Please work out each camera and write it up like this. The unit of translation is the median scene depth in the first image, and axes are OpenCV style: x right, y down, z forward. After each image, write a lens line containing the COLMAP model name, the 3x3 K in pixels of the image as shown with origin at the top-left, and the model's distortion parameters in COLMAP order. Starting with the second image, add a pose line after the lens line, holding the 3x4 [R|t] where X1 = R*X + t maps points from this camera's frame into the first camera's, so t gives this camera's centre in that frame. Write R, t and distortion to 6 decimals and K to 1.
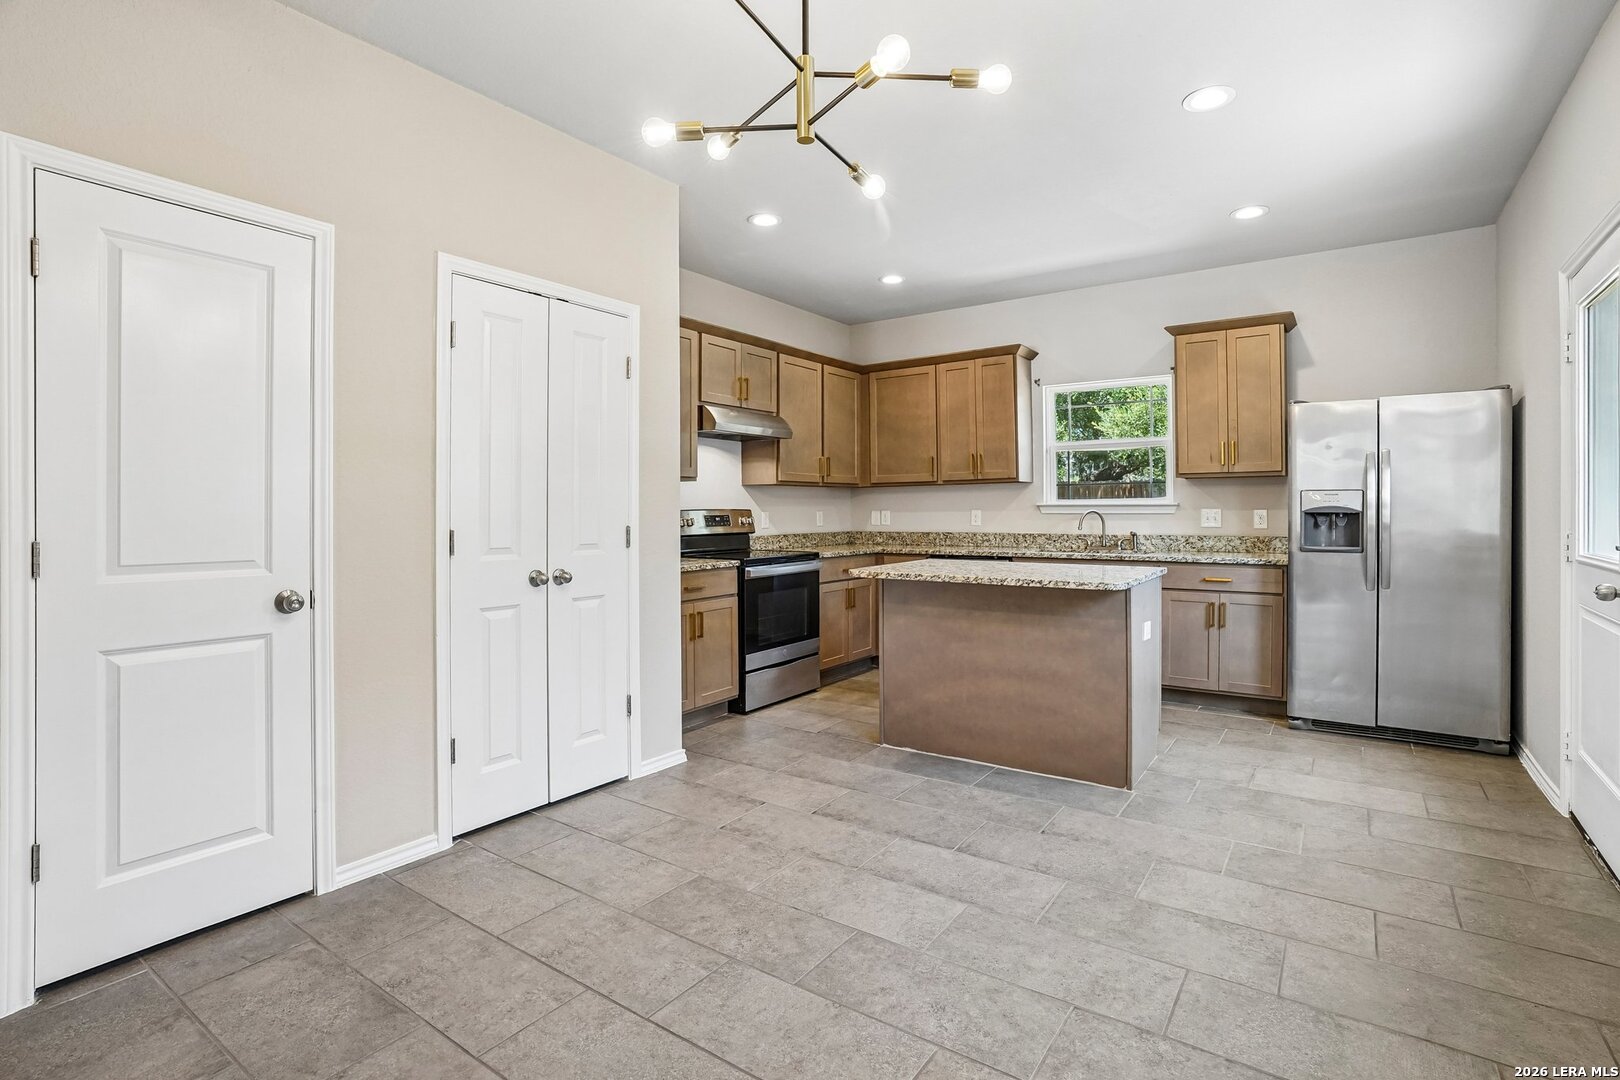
lens RADIAL K [[788.3, 0, 812.7], [0, 788.3, 504.2], [0, 0, 1]] dist [-0.017209, 0.000832]
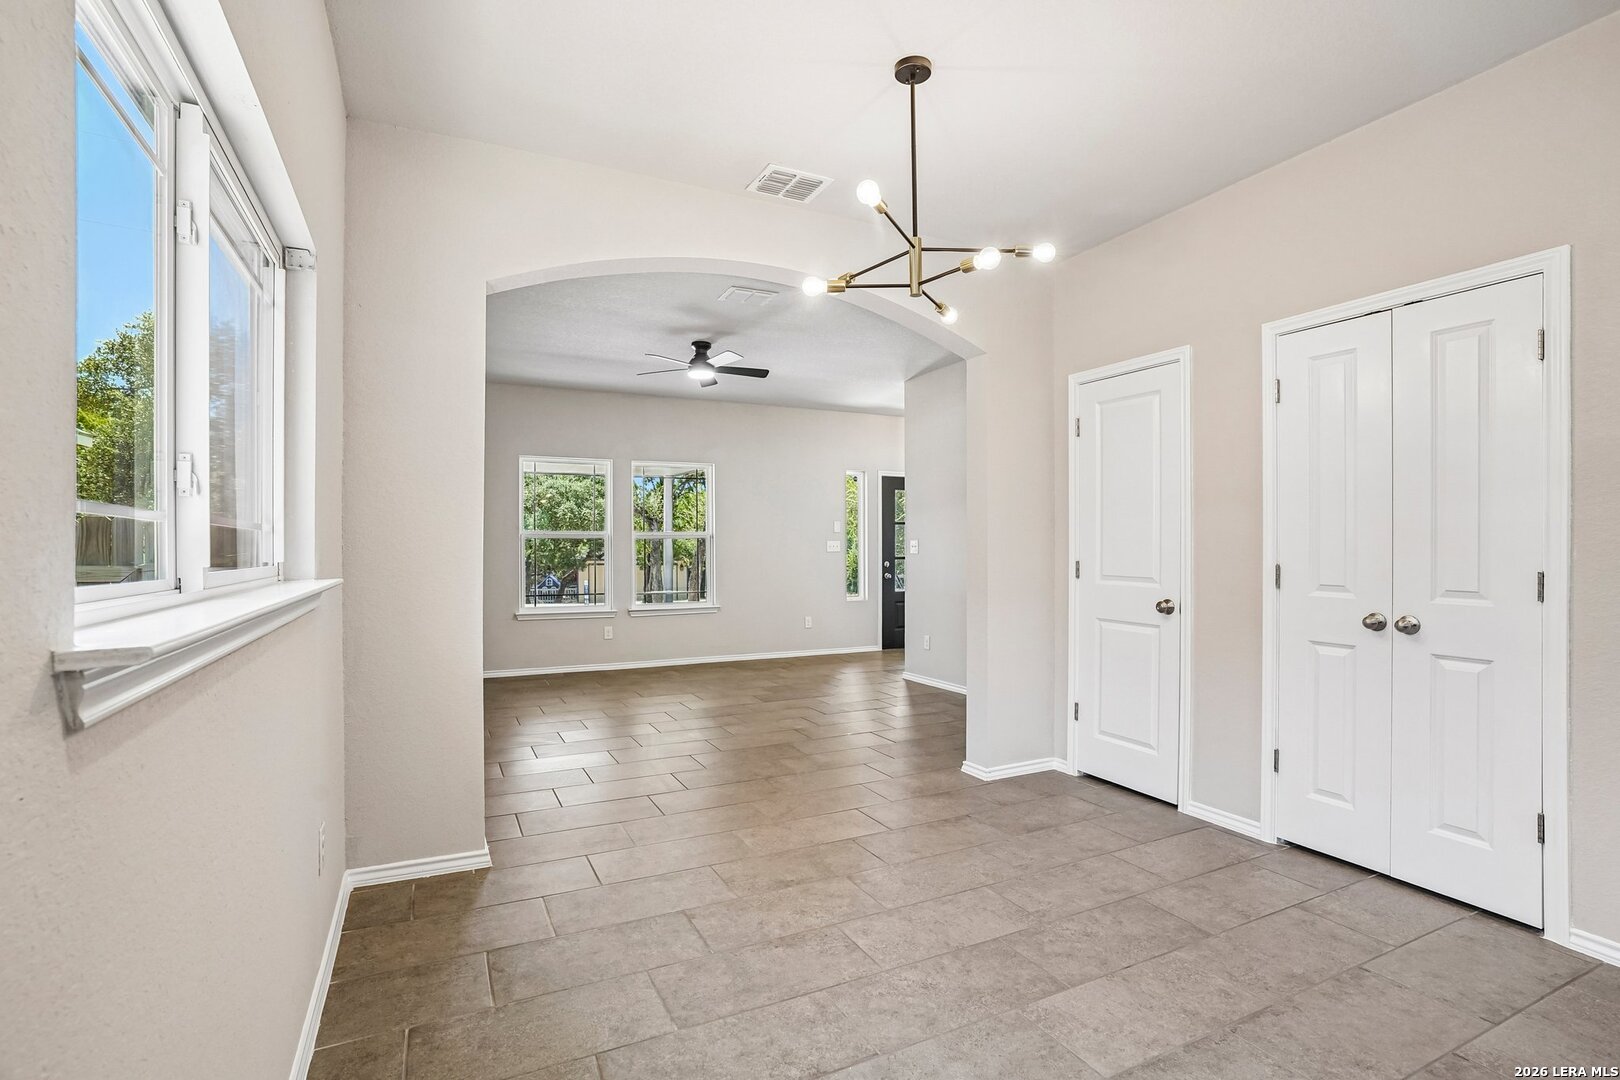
lens RADIAL K [[749.0, 0, 803.7], [0, 749.0, 542.5], [0, 0, 1]] dist [-0.047204, 0.024305]
pose [[-0.475582, -0.000822, -0.879671, 0.923028], [0.008781, 0.999945, -0.005682, 0.000338], [0.879627, -0.010427, -0.475549, 1.050446]]
